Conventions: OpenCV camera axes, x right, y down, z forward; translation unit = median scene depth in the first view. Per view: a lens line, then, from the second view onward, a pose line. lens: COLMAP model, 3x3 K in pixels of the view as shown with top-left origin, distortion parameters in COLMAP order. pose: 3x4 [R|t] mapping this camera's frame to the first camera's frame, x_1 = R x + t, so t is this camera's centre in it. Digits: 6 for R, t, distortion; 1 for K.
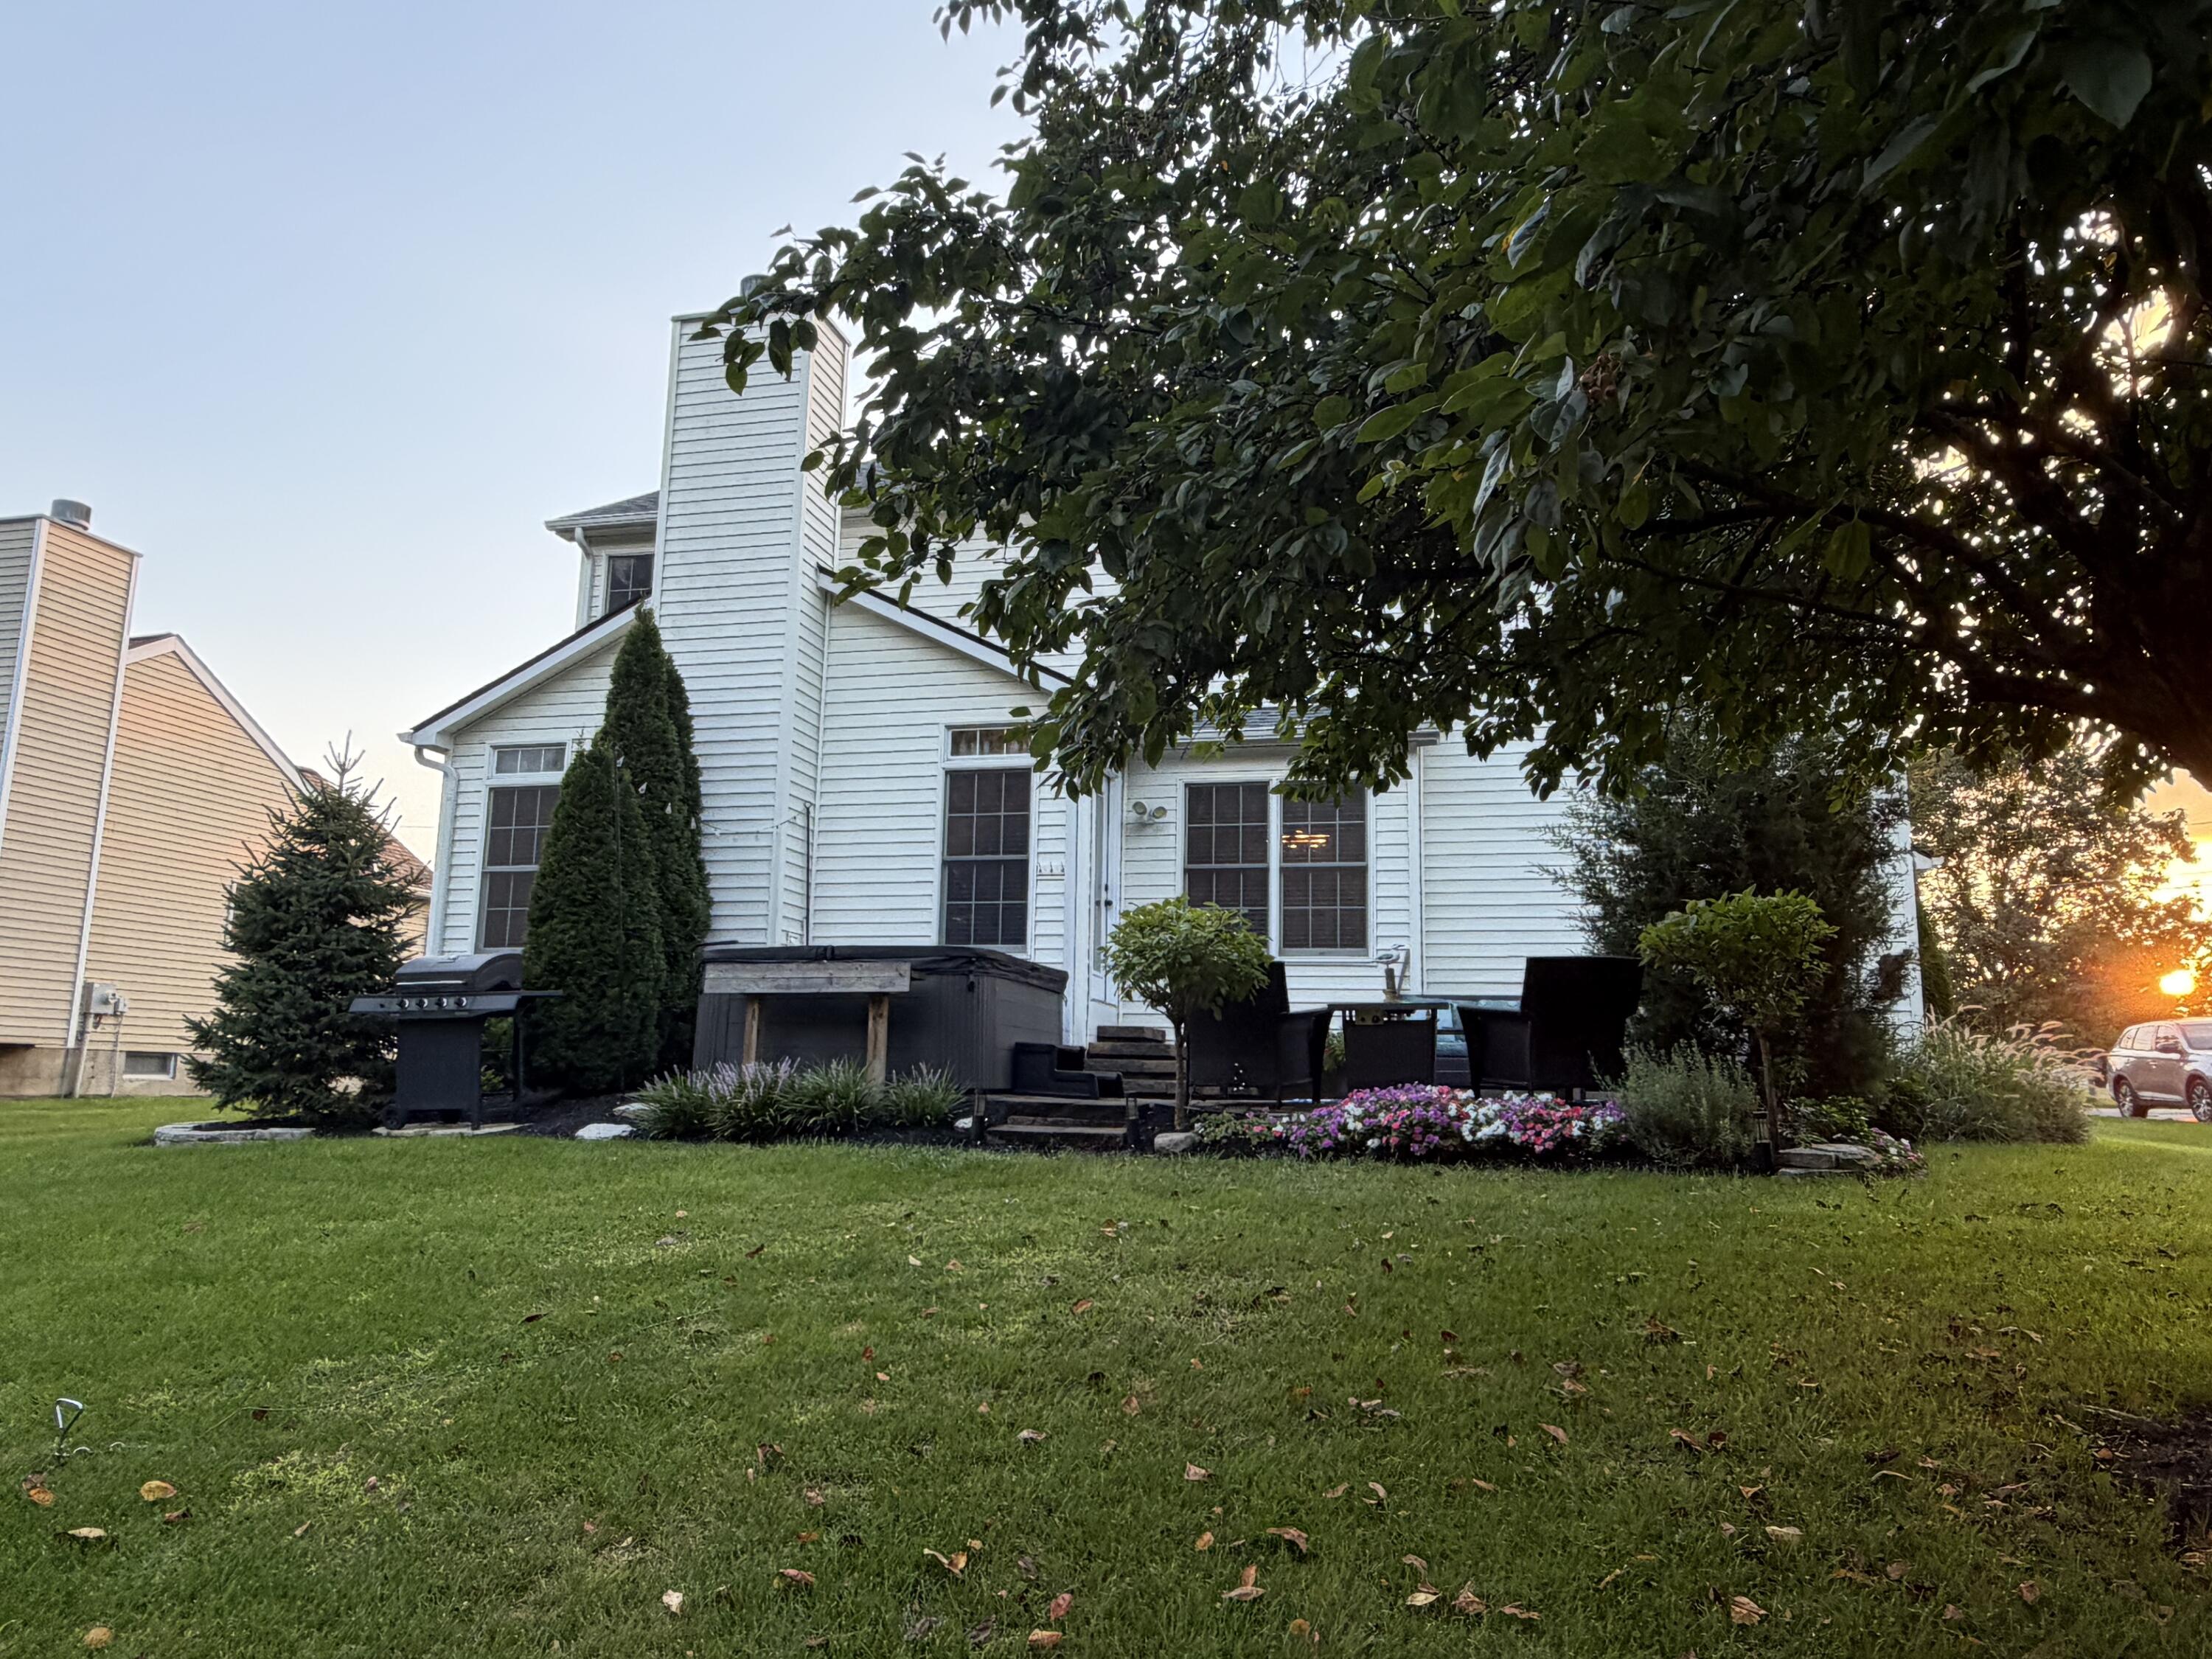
lens RADIAL K [[1541.6, 0, 1106.0], [0, 1541.6, 829.5], [0, 0, 1]] dist [0.005845, 0.000384]
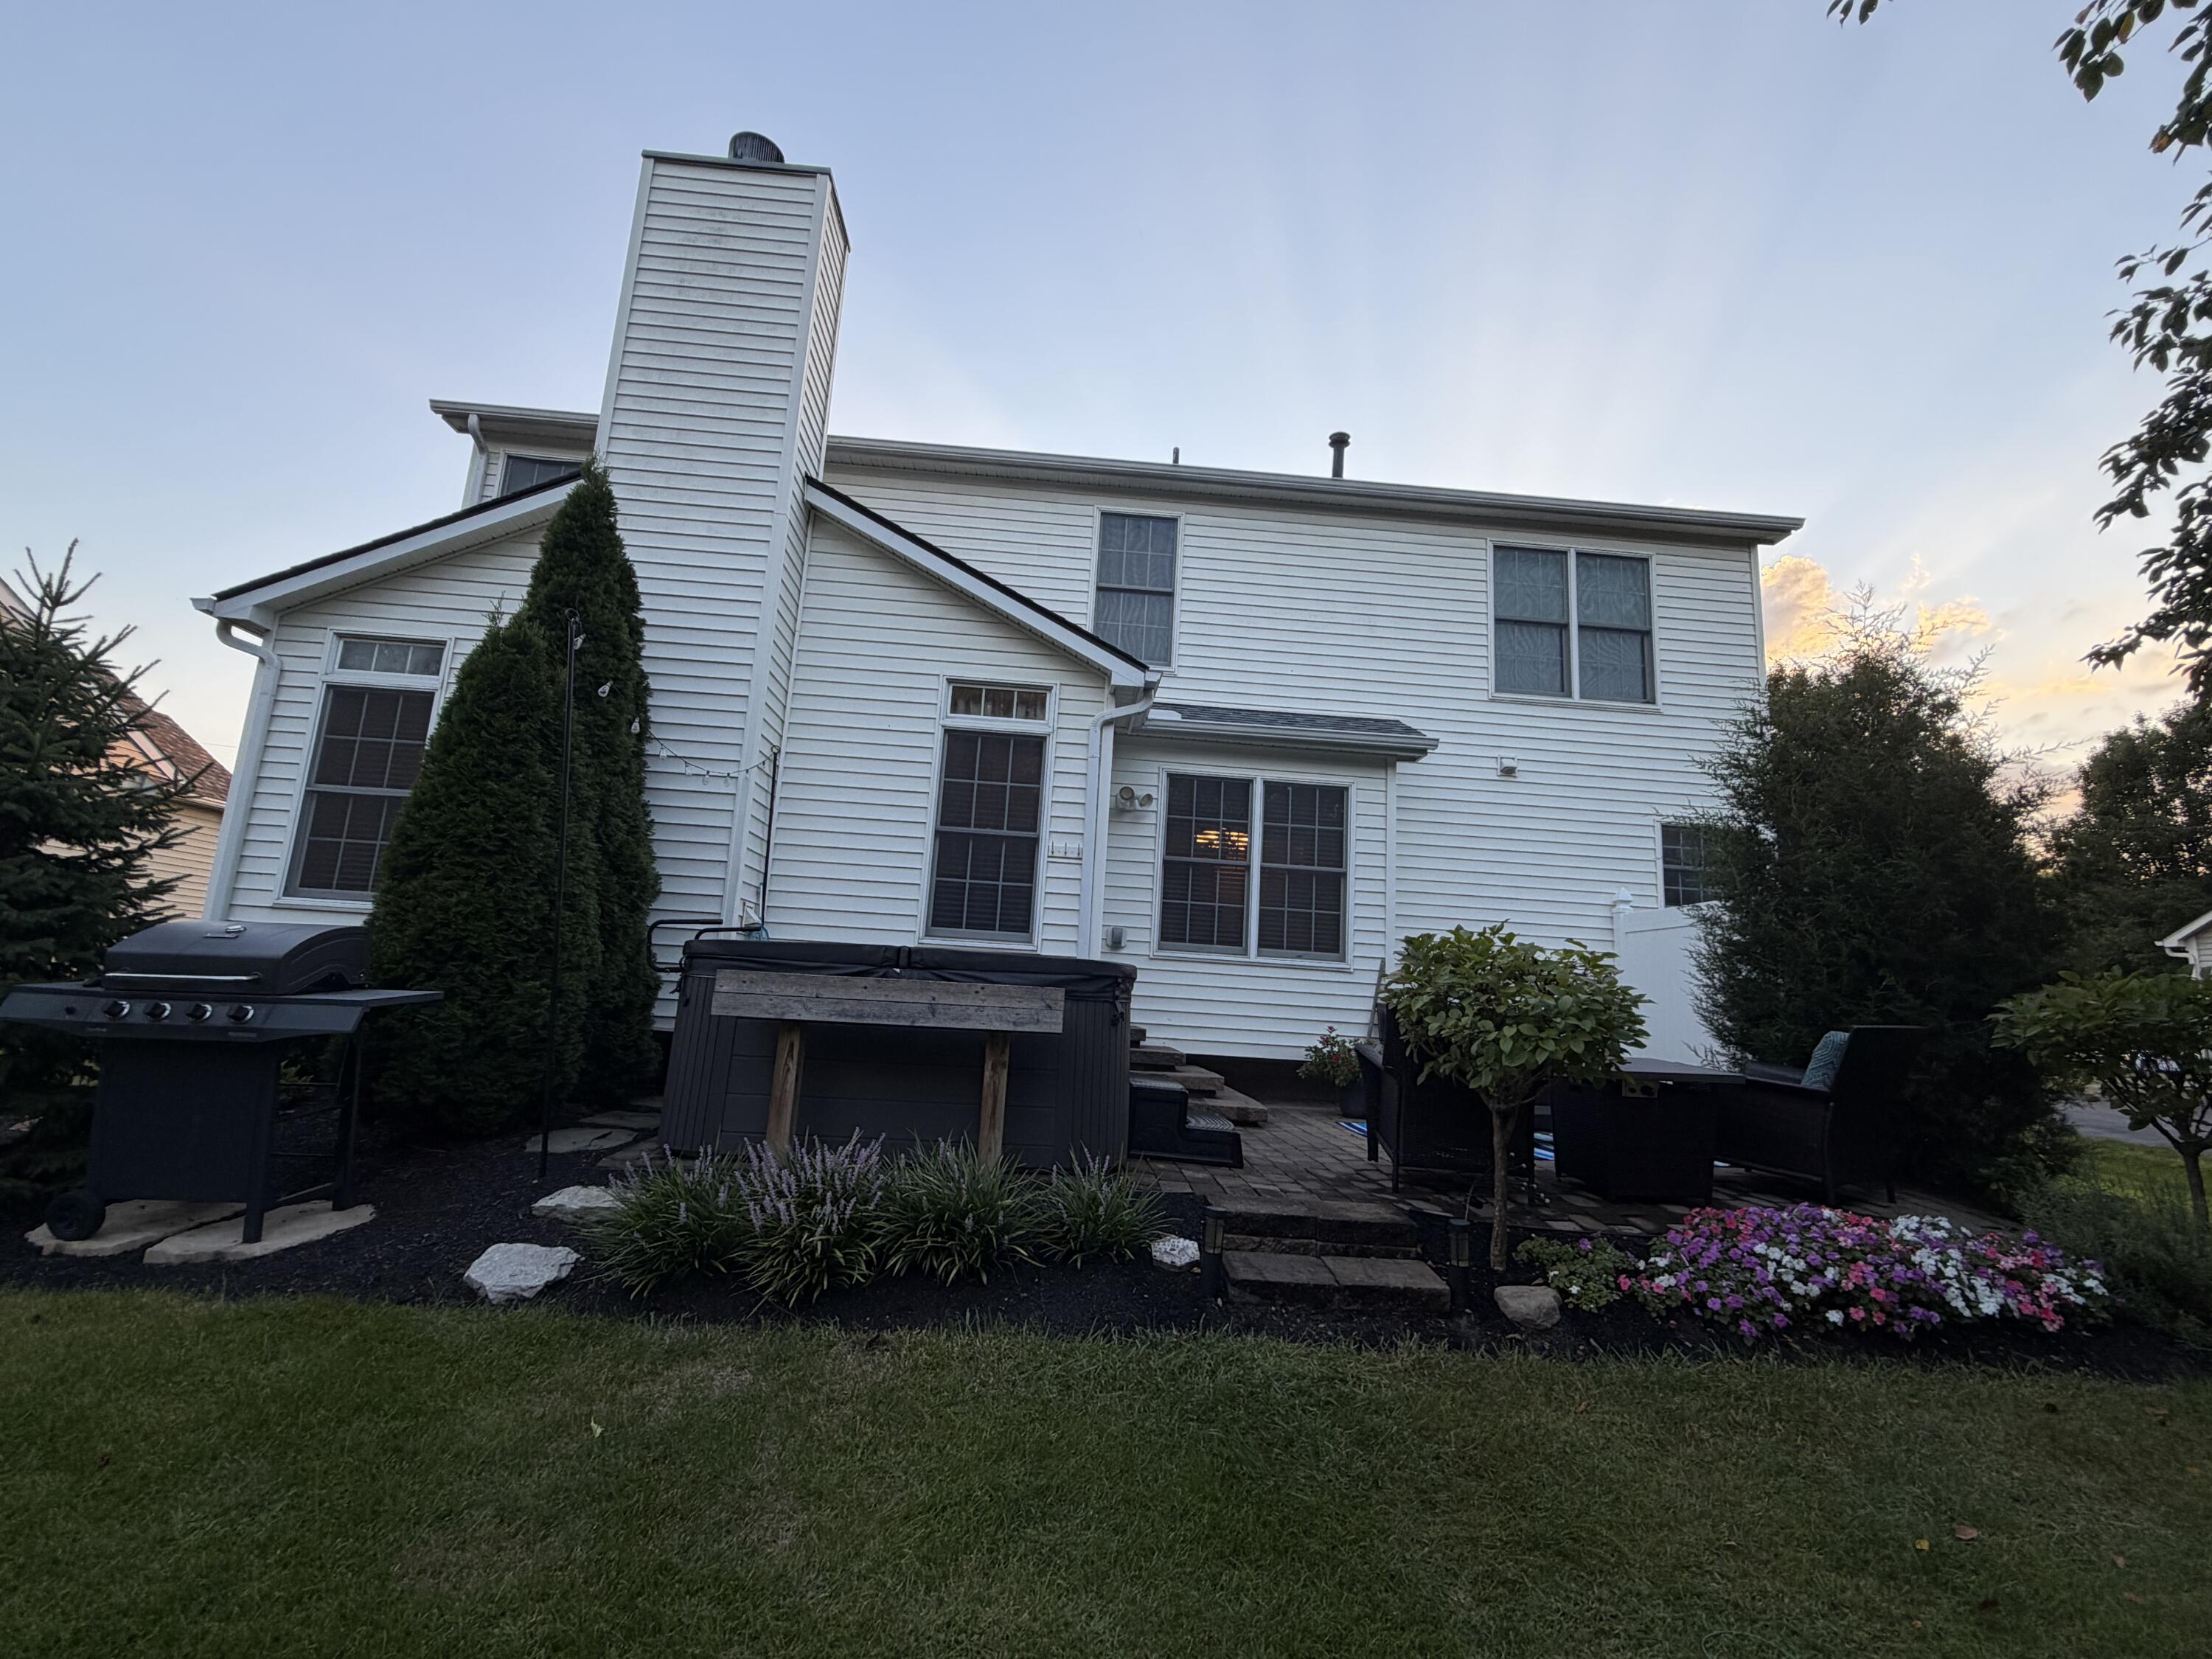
lens RADIAL K [[981.7, 0, 1106.0], [0, 981.7, 829.5], [0, 0, 1]] dist [0.000478, 0.000384]
pose [[0.950988, 0.089436, 0.296012, -0.182858], [-0.091771, 0.995762, -0.006026, 0.014413], [-0.295297, -0.021434, 0.955165, 0.449077]]
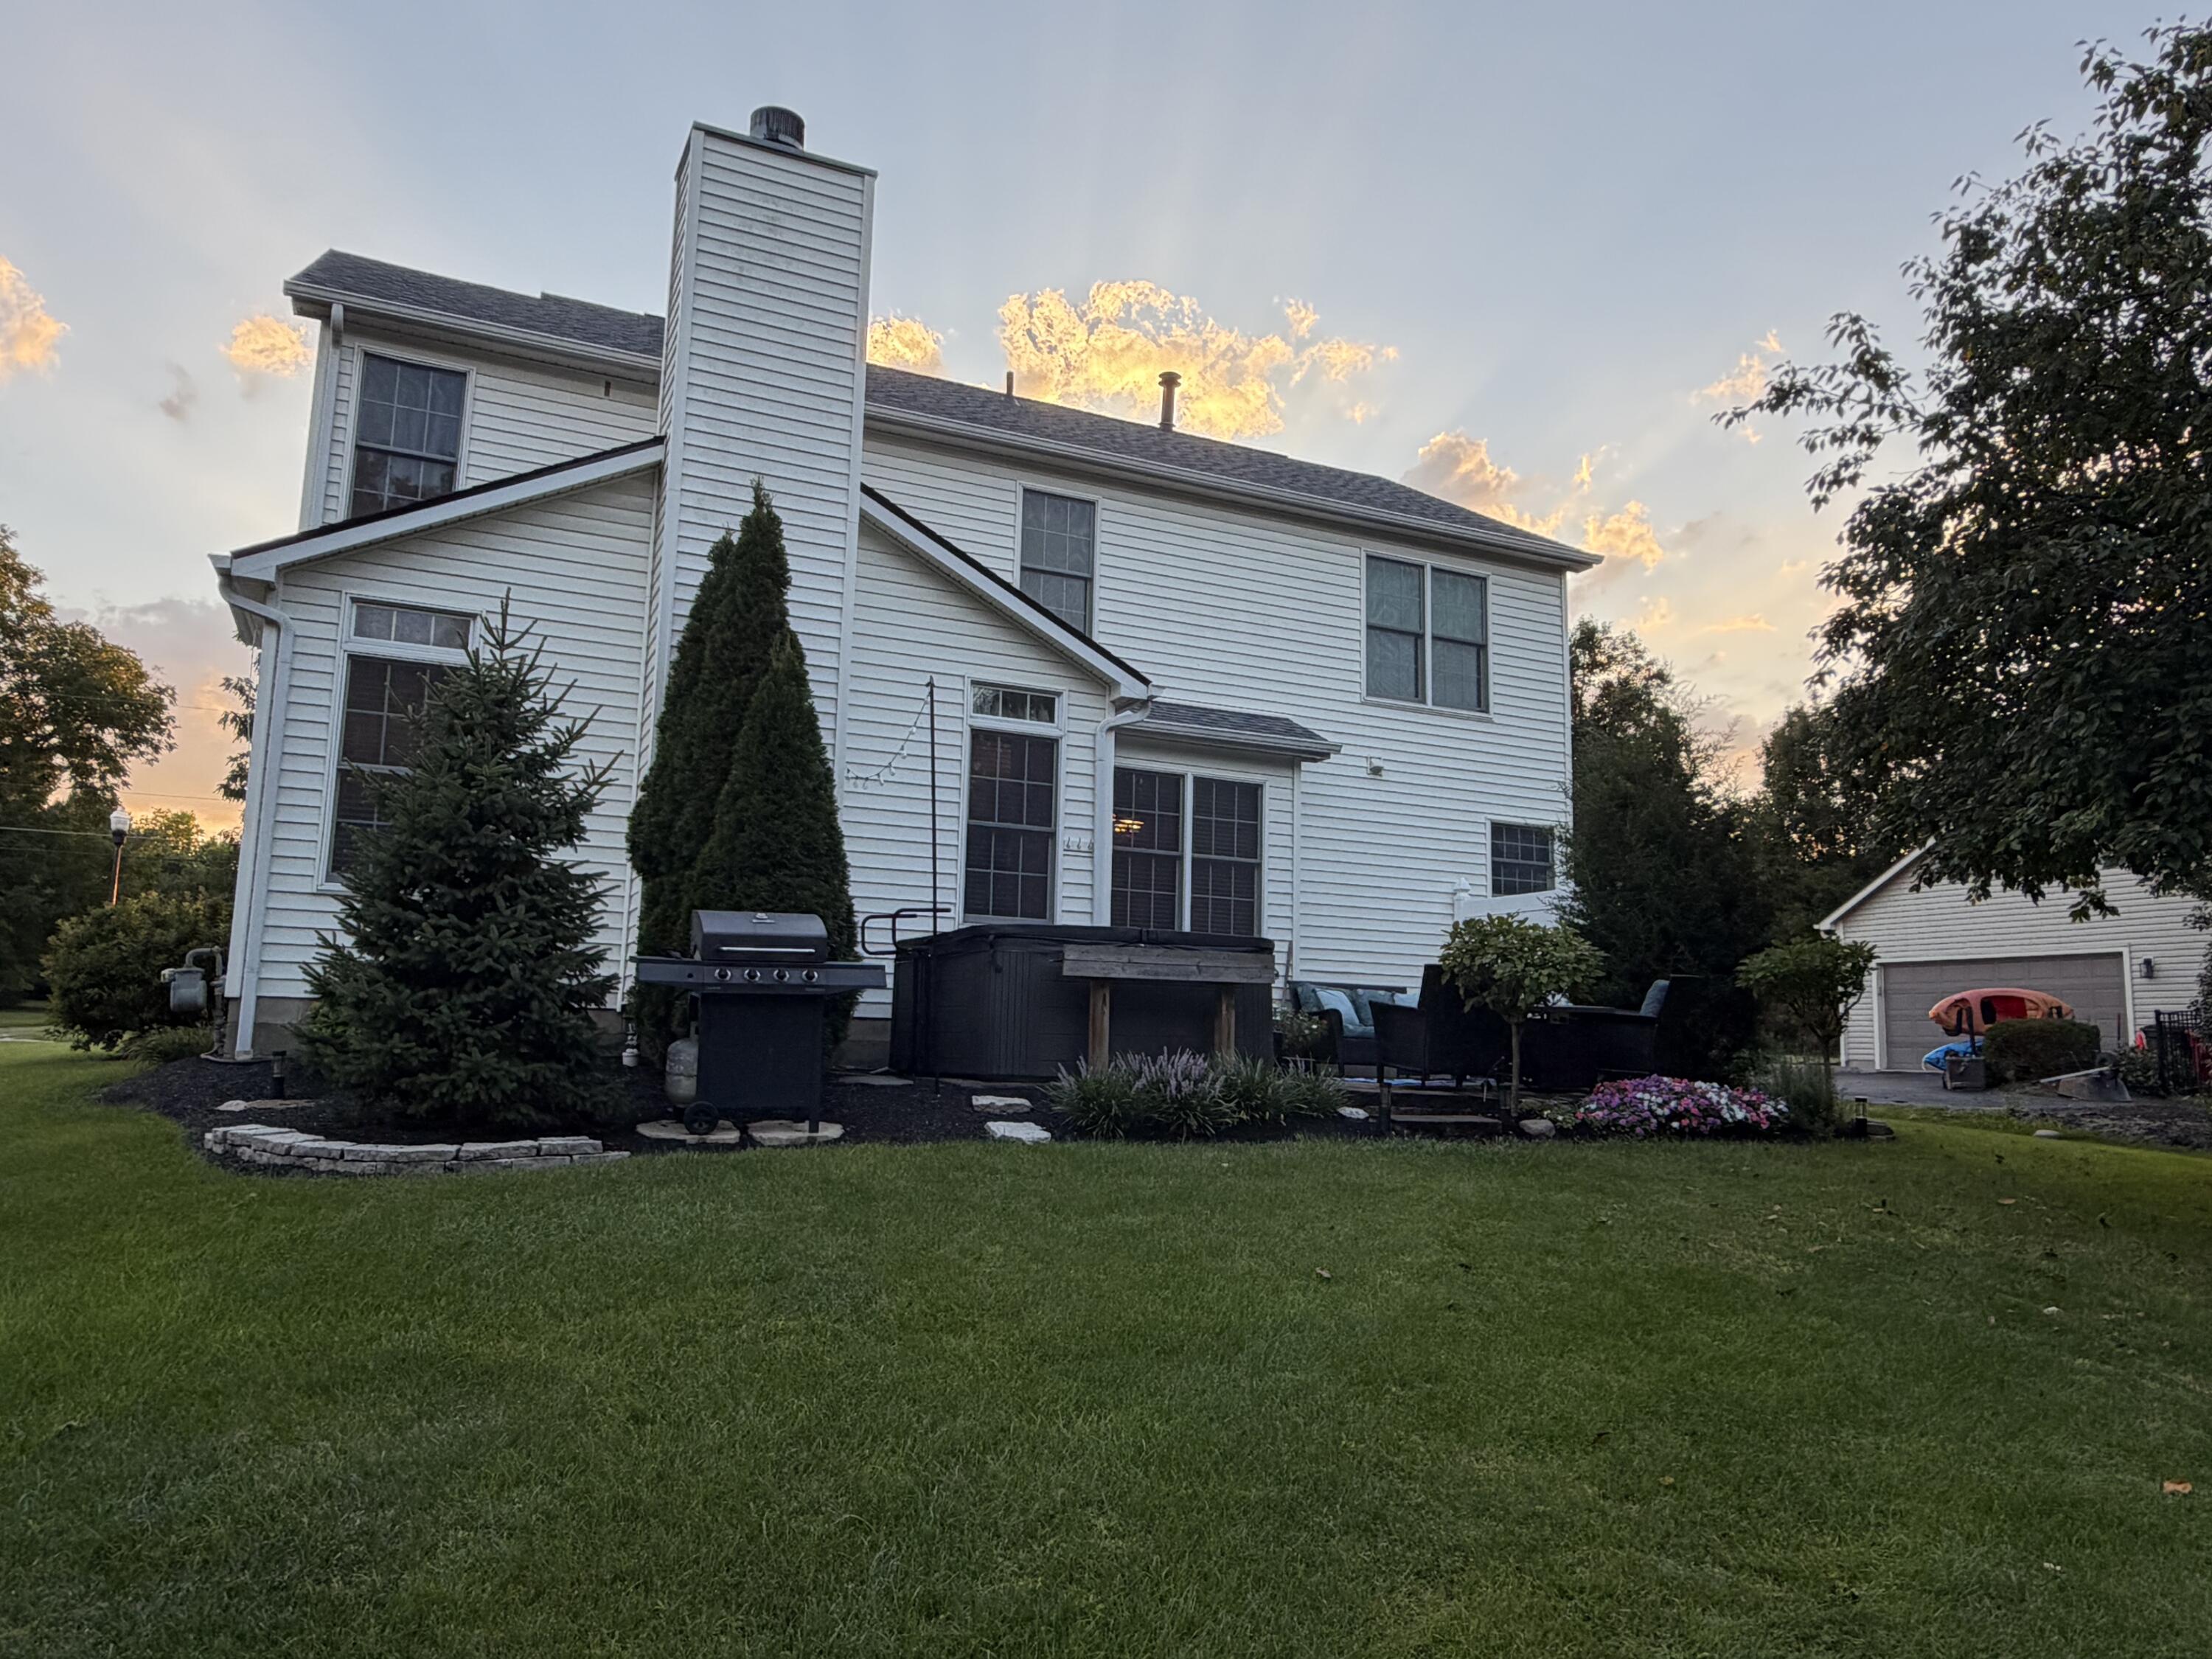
lens RADIAL K [[1541.6, 0, 1106.0], [0, 1541.6, 829.5], [0, 0, 1]] dist [0.005845, 0.000384]
pose [[0.766400, 0.092808, 0.635624, -0.650940], [-0.119465, 0.992838, -0.000920, 0.014424], [-0.631157, -0.075230, 0.771998, 0.225788]]
